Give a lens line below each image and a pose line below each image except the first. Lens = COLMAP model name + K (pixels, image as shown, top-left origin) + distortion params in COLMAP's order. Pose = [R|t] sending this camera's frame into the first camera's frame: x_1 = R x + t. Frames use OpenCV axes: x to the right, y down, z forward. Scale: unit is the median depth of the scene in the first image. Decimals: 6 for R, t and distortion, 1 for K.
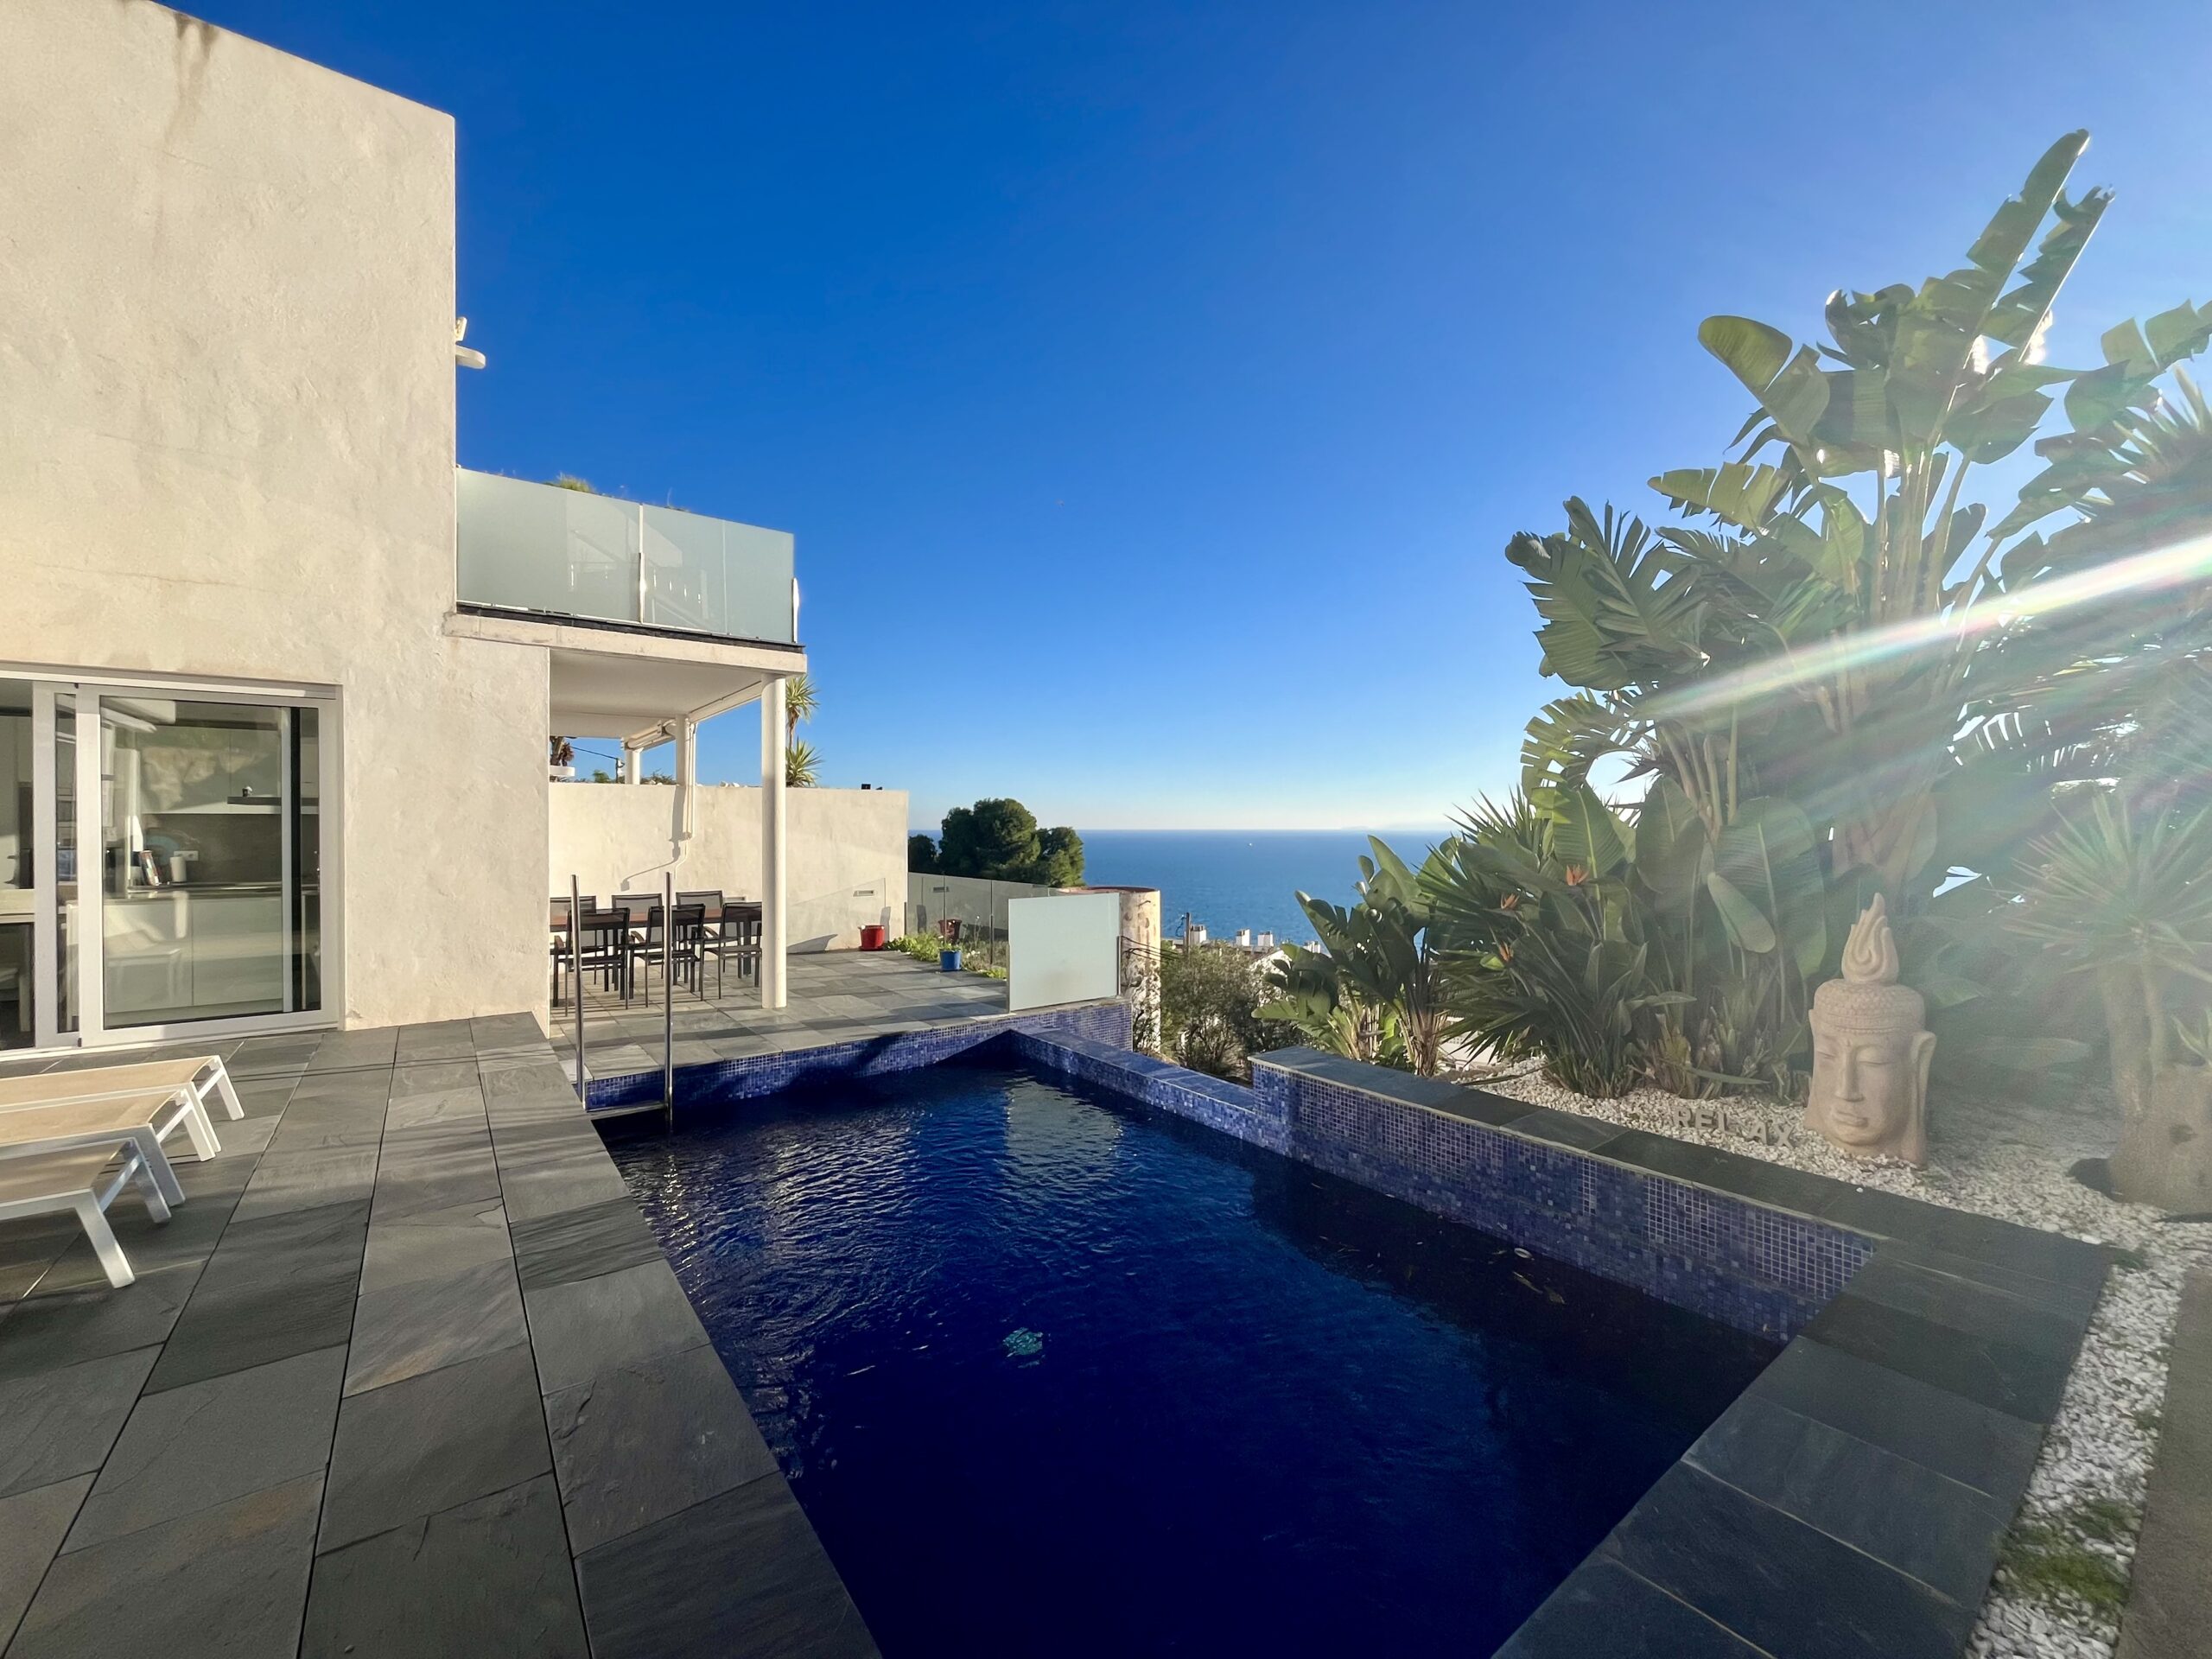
lens RADIAL K [[891.8, 0, 1102.2], [0, 891.8, 827.9], [0, 0, 1]] dist [-0.001433, -0.000521]
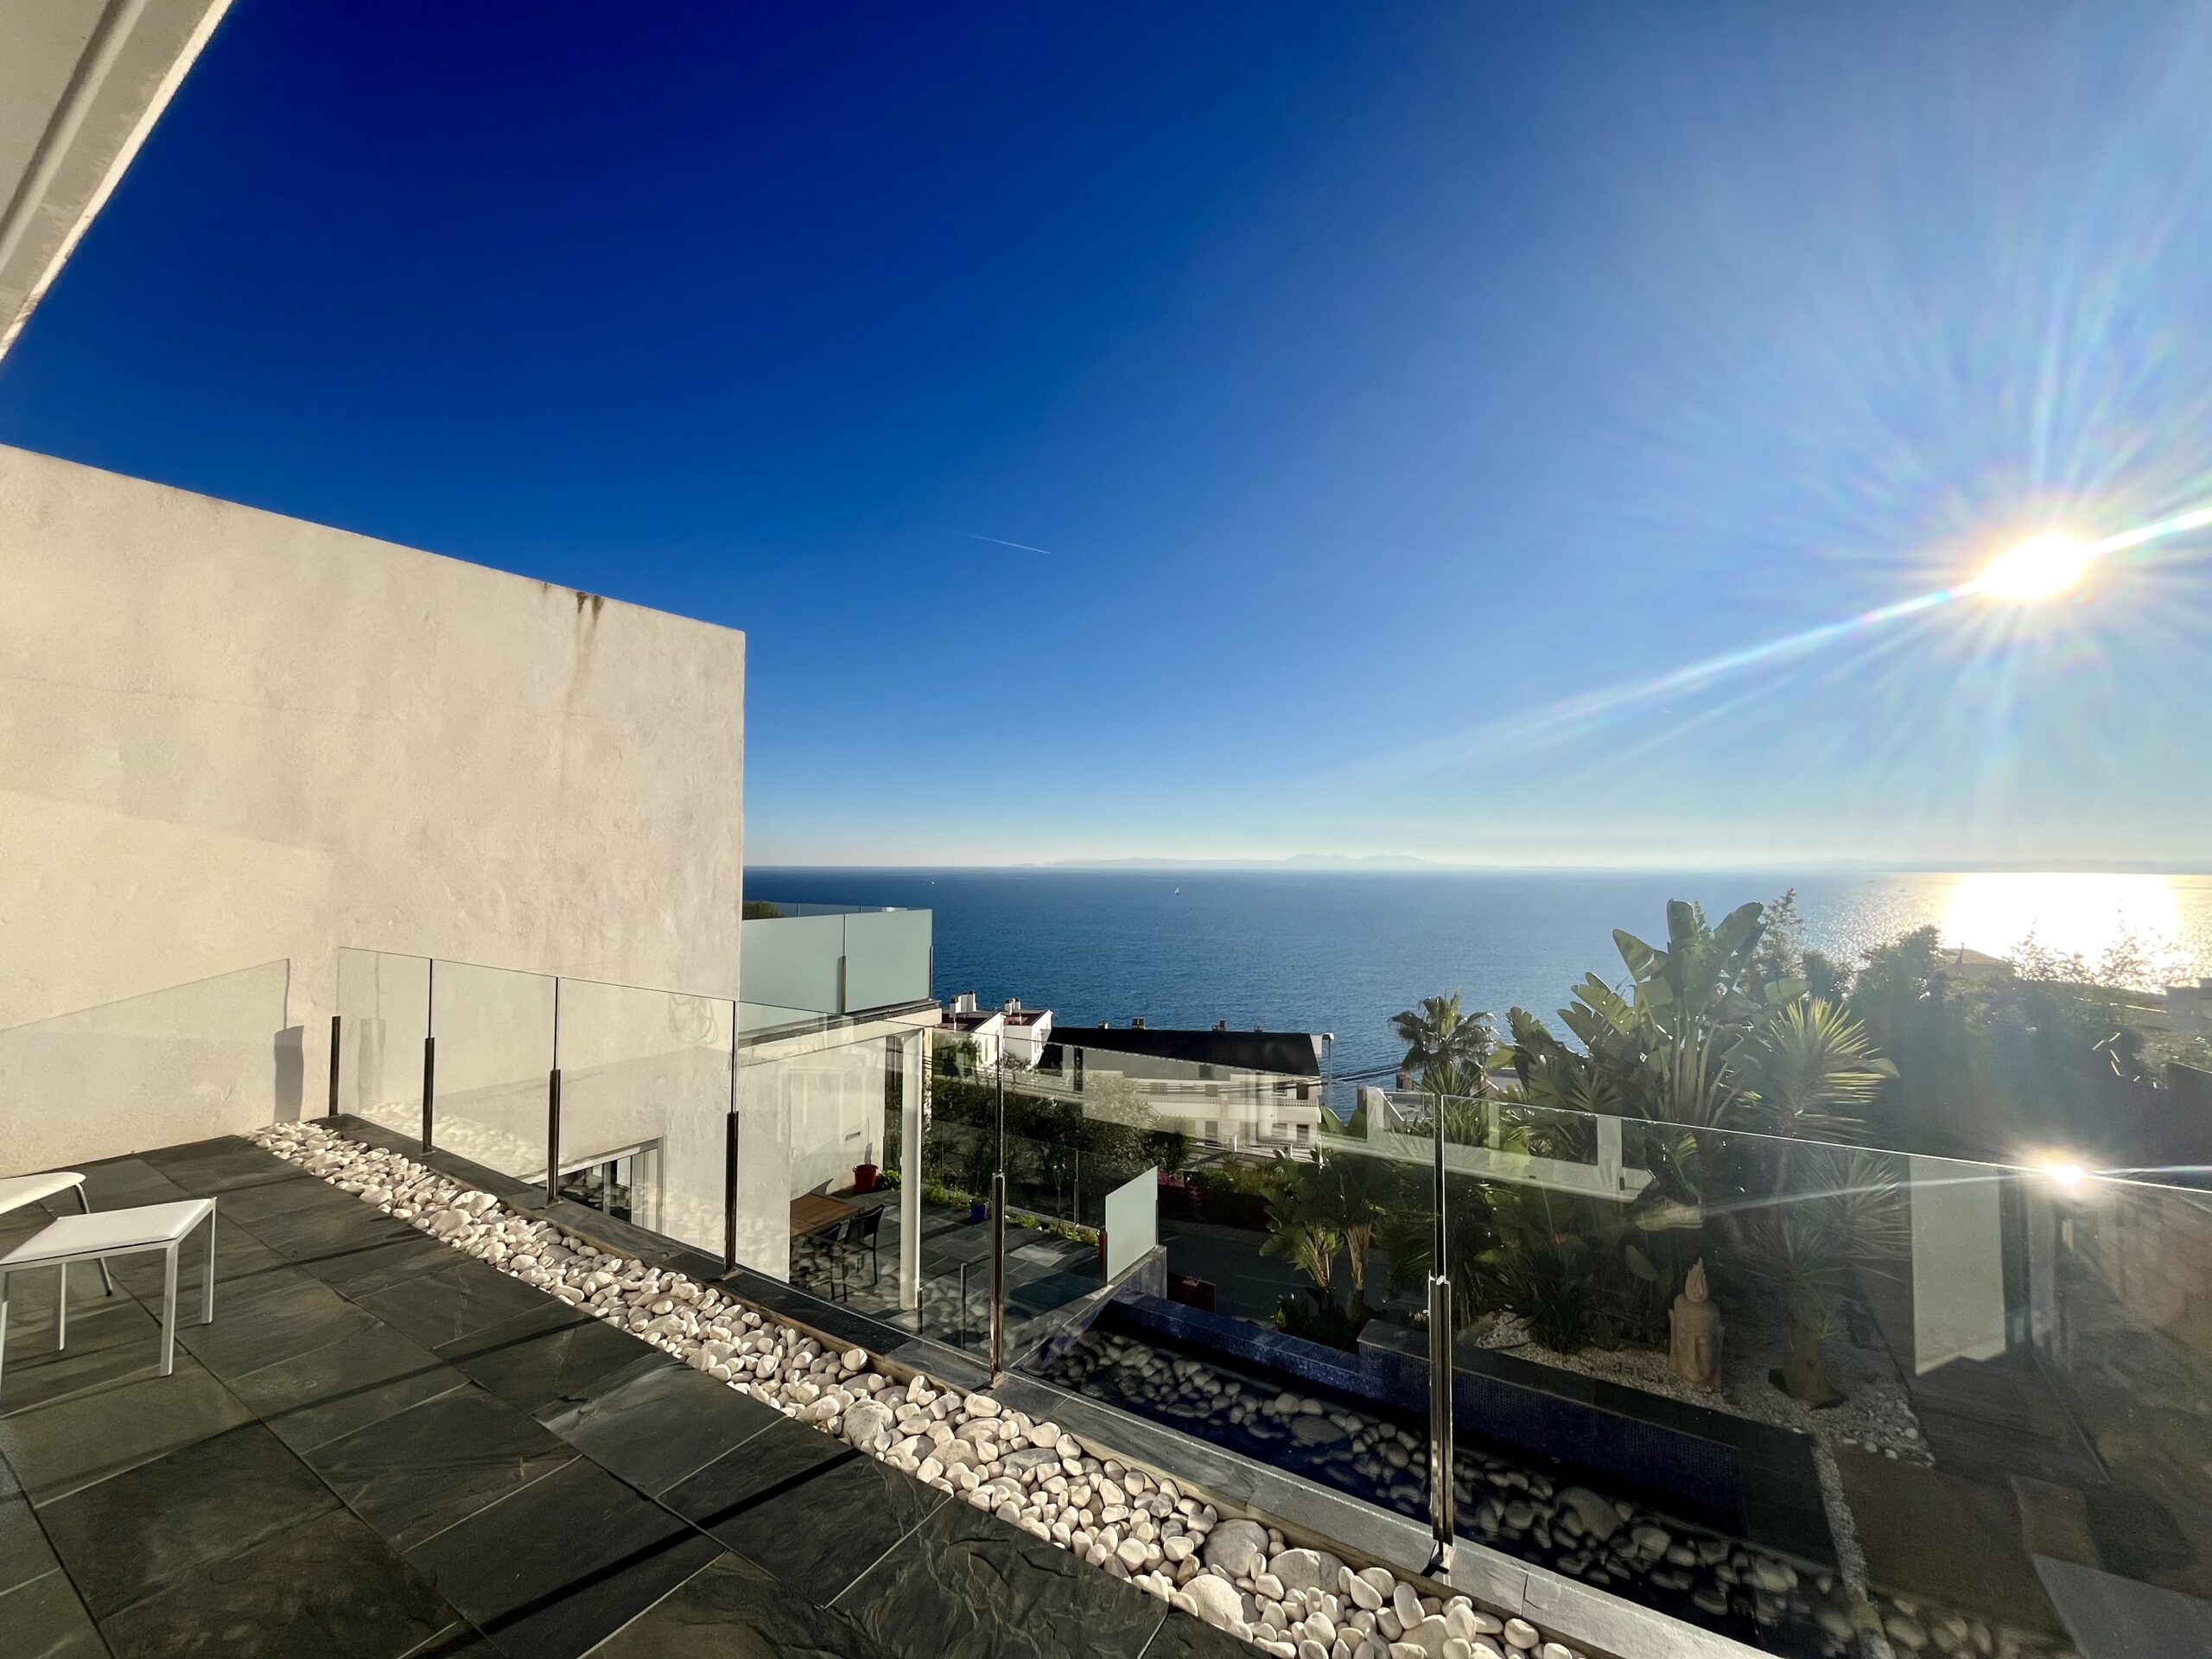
lens RADIAL K [[891.8, 0, 1100.5], [0, 891.8, 827.7], [0, 0, 1]] dist [-0.001433, -0.000521]
pose [[0.934053, 0.018028, 0.356680, -0.992034], [-0.003738, 0.999164, -0.040713, -0.686933], [-0.357116, 0.036695, 0.933339, -0.406822]]
